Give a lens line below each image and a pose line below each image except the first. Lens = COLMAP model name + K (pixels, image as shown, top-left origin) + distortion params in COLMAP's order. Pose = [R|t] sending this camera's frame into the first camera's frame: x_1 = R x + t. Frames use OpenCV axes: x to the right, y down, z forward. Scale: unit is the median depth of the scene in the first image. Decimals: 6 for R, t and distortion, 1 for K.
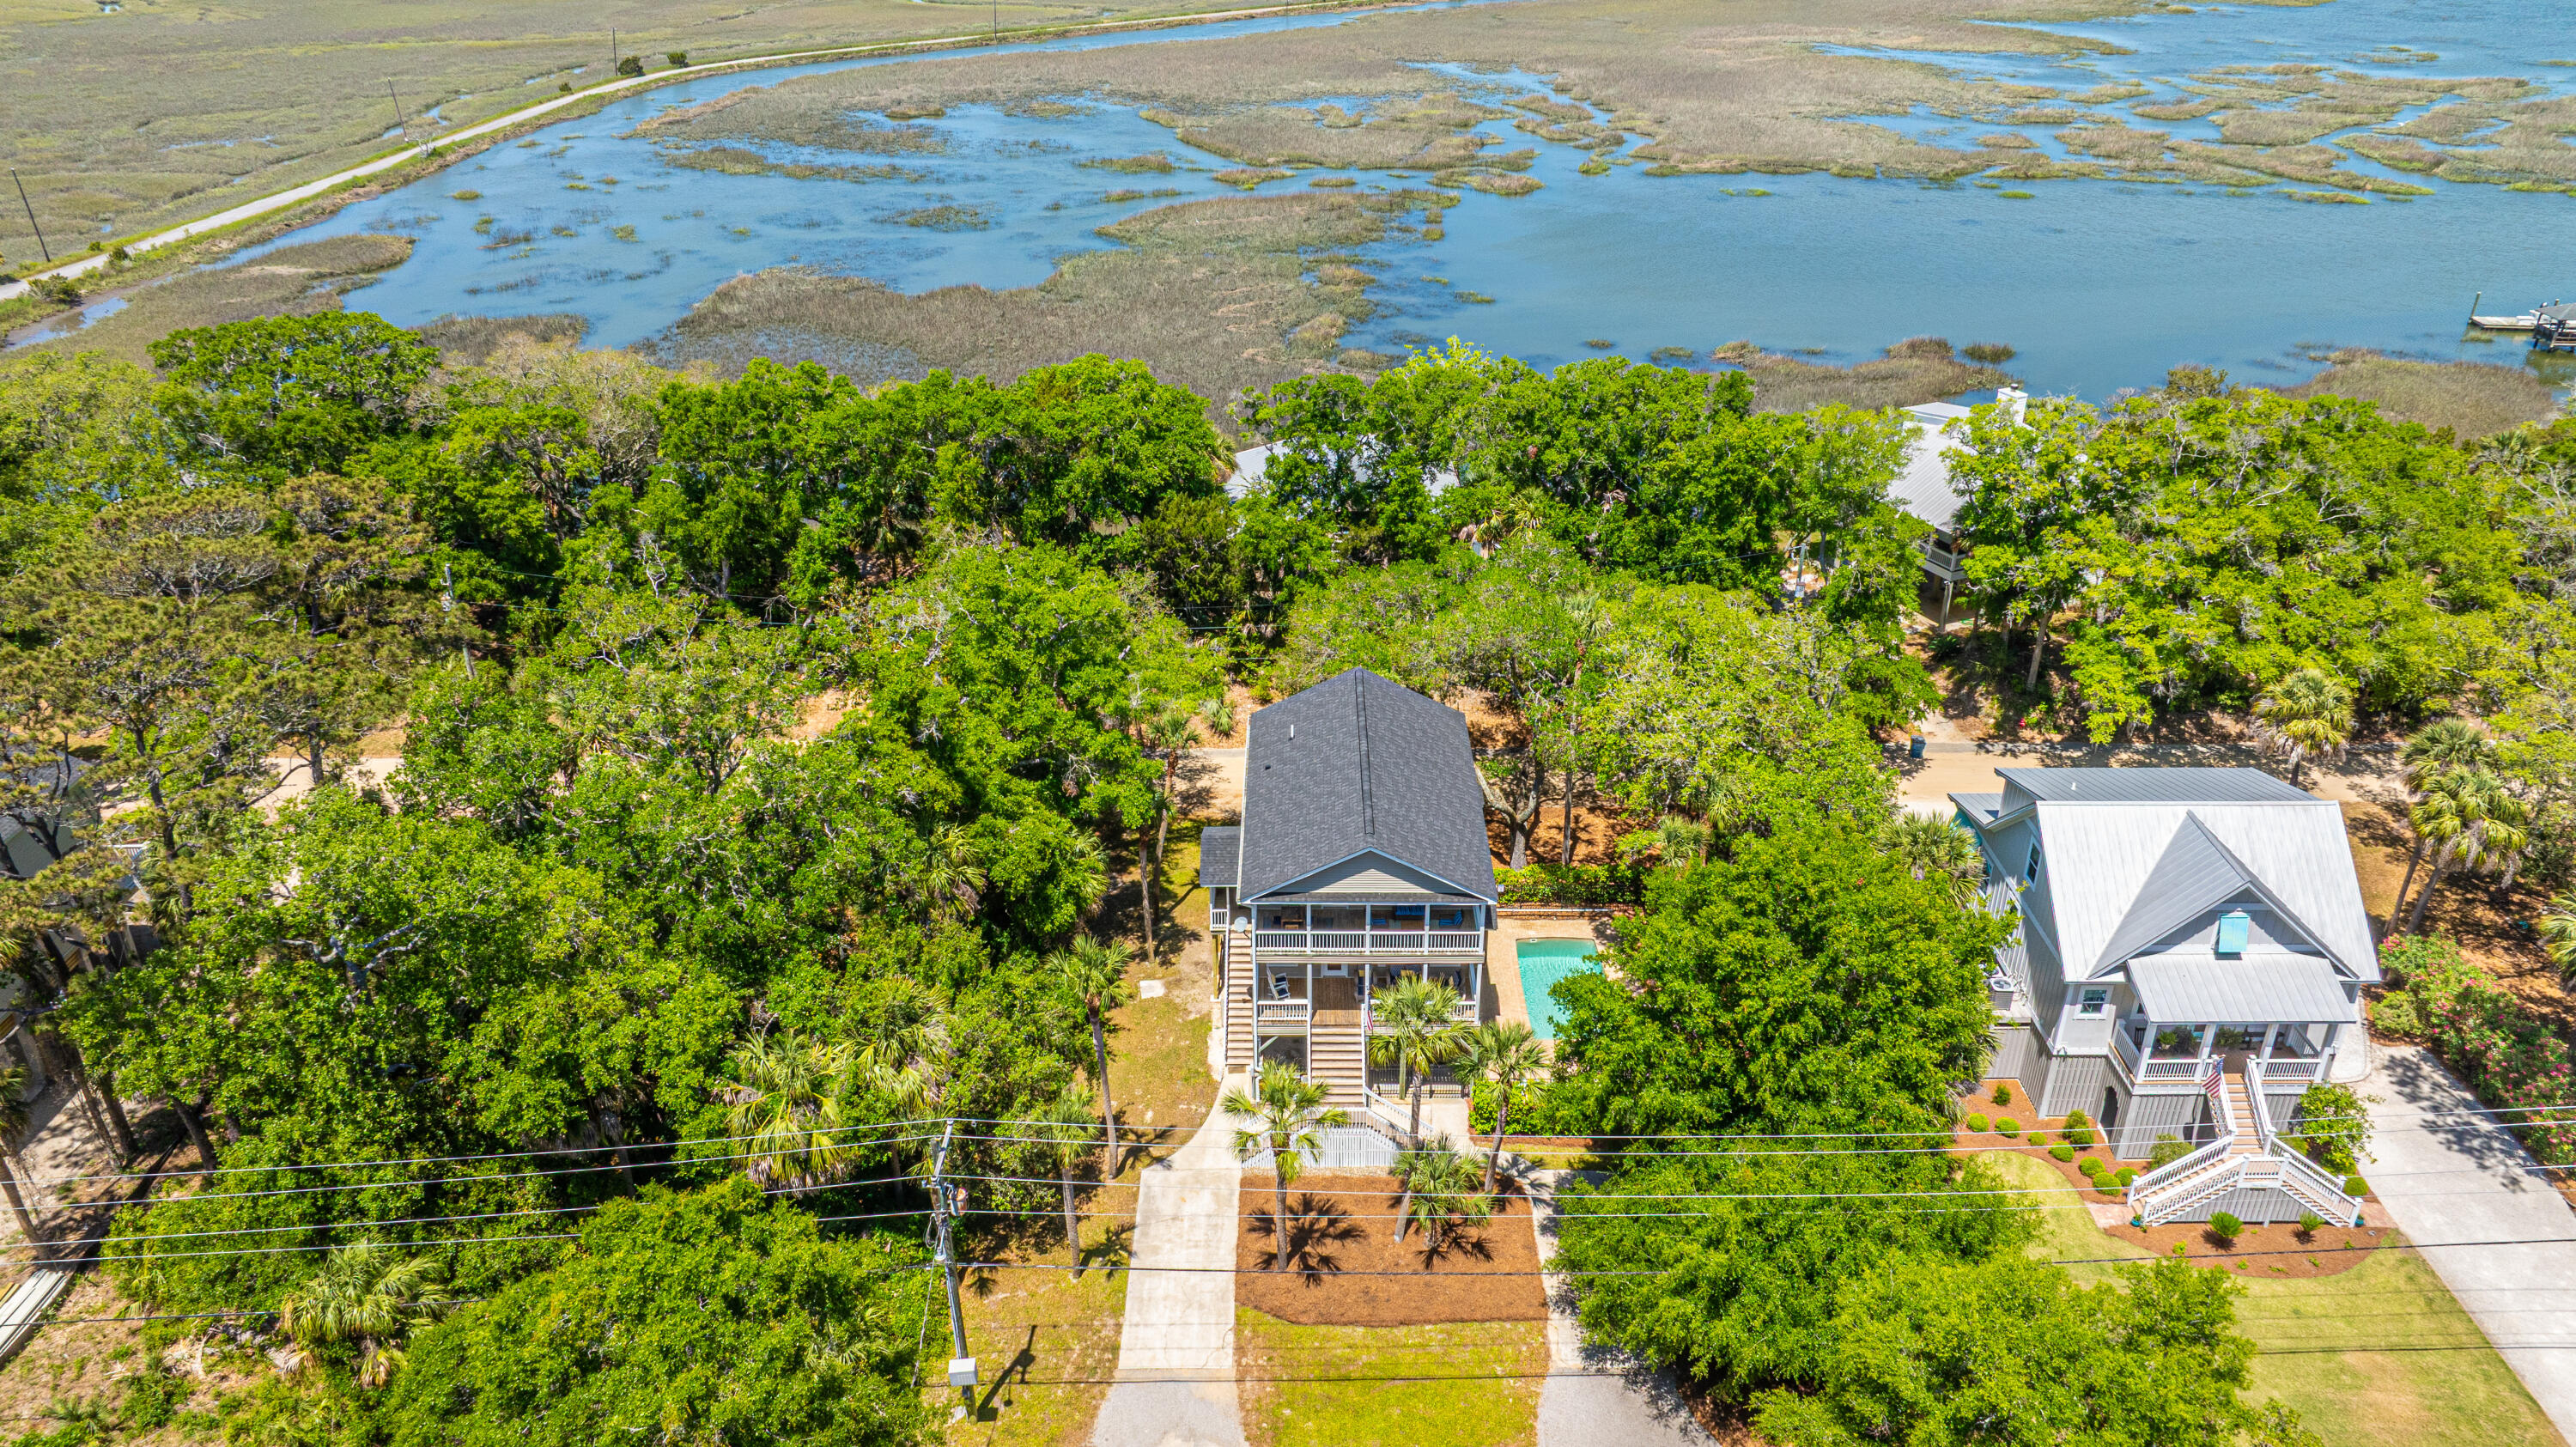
lens RADIAL K [[1786.3, 0, 1290.4], [0, 1786.3, 723.2], [0, 0, 1]] dist [-0.032188, 0.028287]
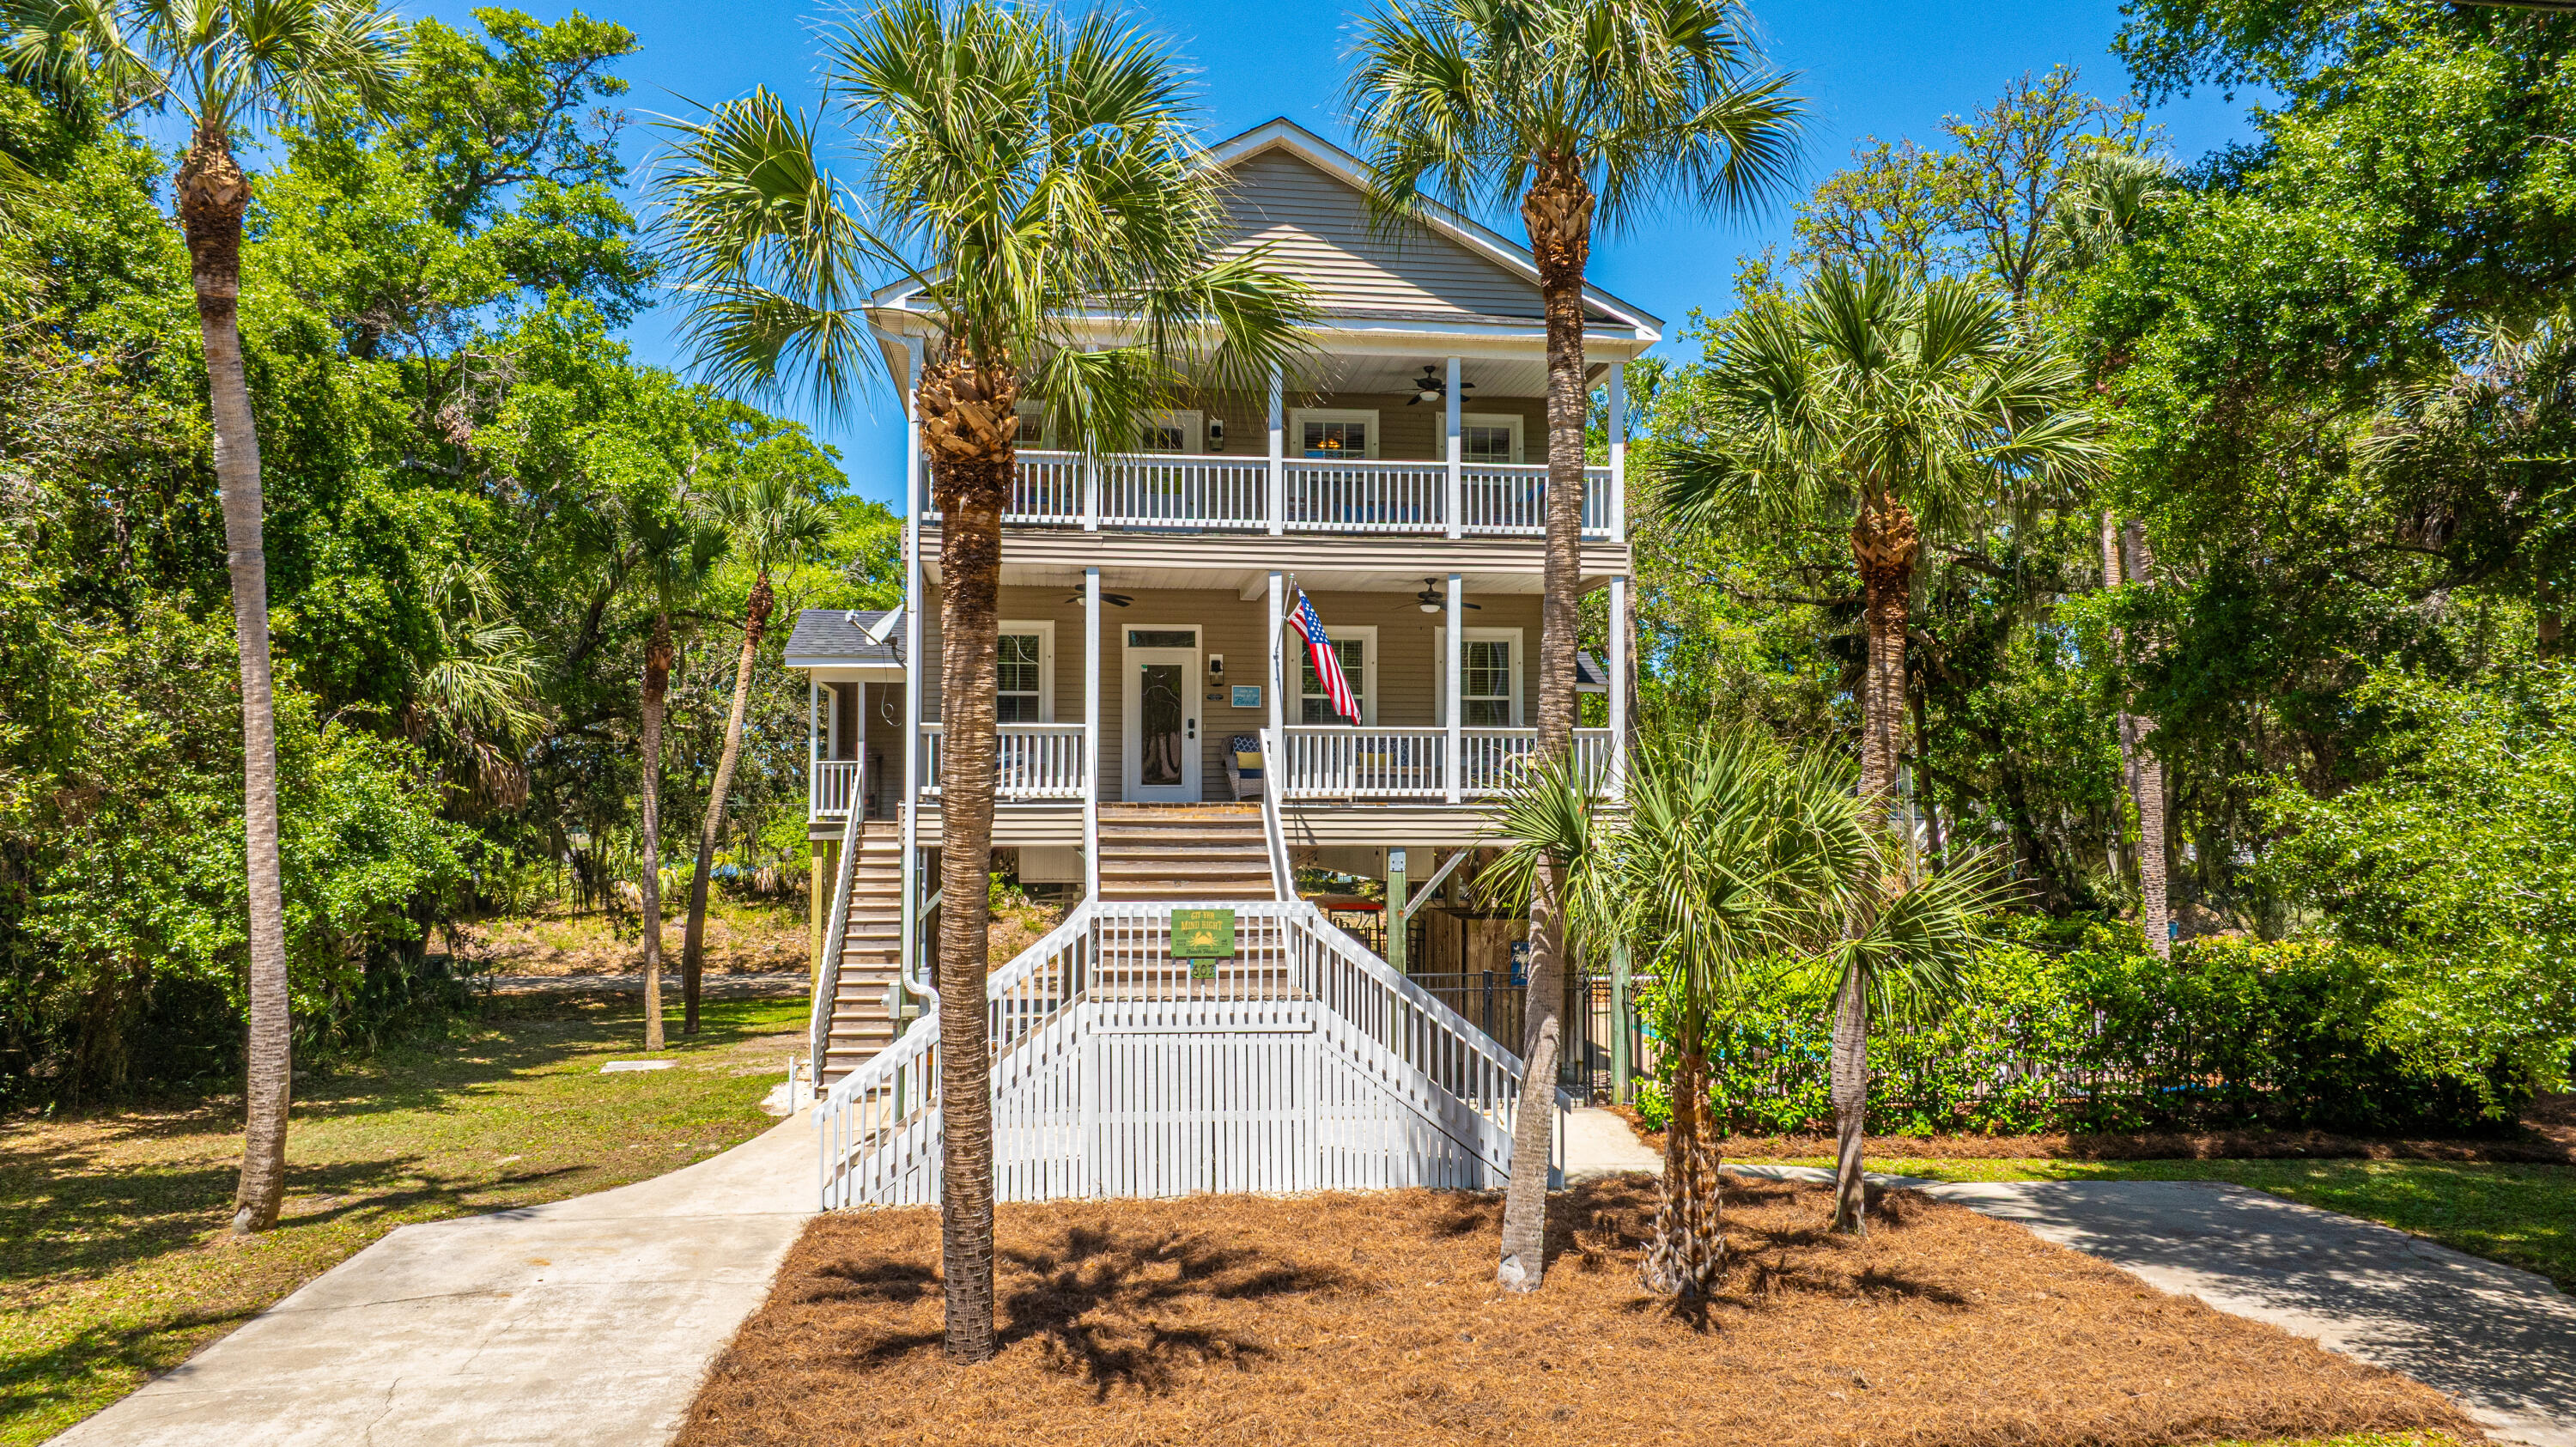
lens RADIAL K [[1786.3, 0, 1273.9], [0, 1786.3, 659.6], [0, 0, 1]] dist [-0.032188, 0.028287]
pose [[0.991513, 0.012114, 0.129444, 0.002697], [0.059940, 0.840922, -0.537827, 0.337249], [-0.115368, 0.541021, 0.833059, 0.776158]]
